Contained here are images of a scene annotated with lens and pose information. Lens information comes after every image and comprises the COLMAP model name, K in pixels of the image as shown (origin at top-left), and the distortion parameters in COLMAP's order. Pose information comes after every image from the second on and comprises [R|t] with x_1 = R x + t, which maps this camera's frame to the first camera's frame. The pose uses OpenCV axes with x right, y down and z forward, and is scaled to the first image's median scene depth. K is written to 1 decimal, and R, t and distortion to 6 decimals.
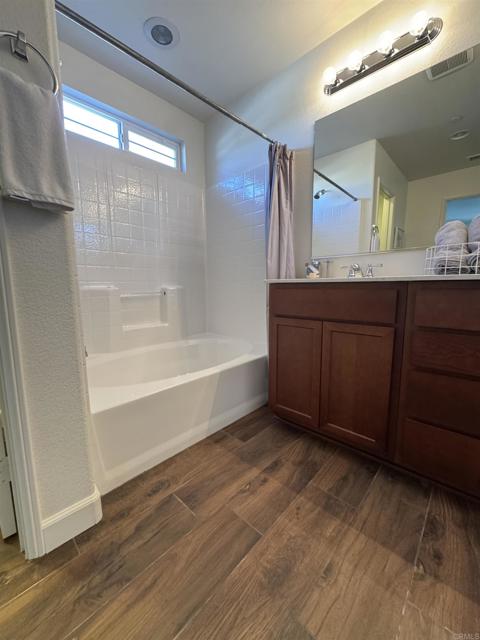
lens RADIAL K [[255.0, 0, 241.6], [0, 255.0, 319.6], [0, 0, 1]] dist [-0.005170, 0.000780]
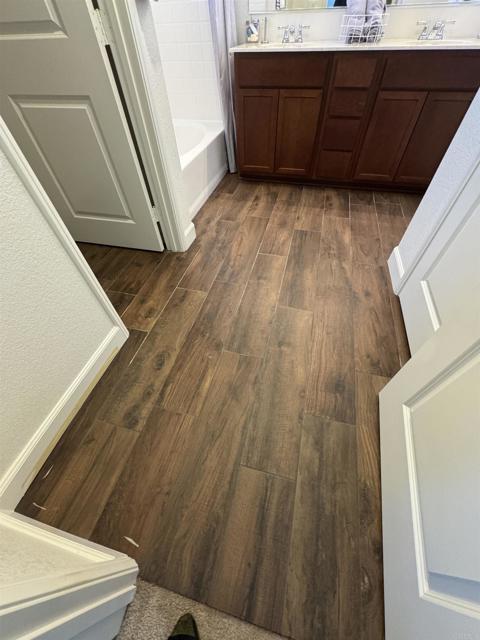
lens RADIAL K [[255.0, 0, 240.0], [0, 255.0, 319.9], [0, 0, 1]] dist [-0.005170, 0.000780]
pose [[0.879235, -0.373662, 0.295505, -0.871391], [0.081279, 0.728870, 0.679811, -0.041663], [-0.469404, -0.573695, 0.671218, -0.692183]]
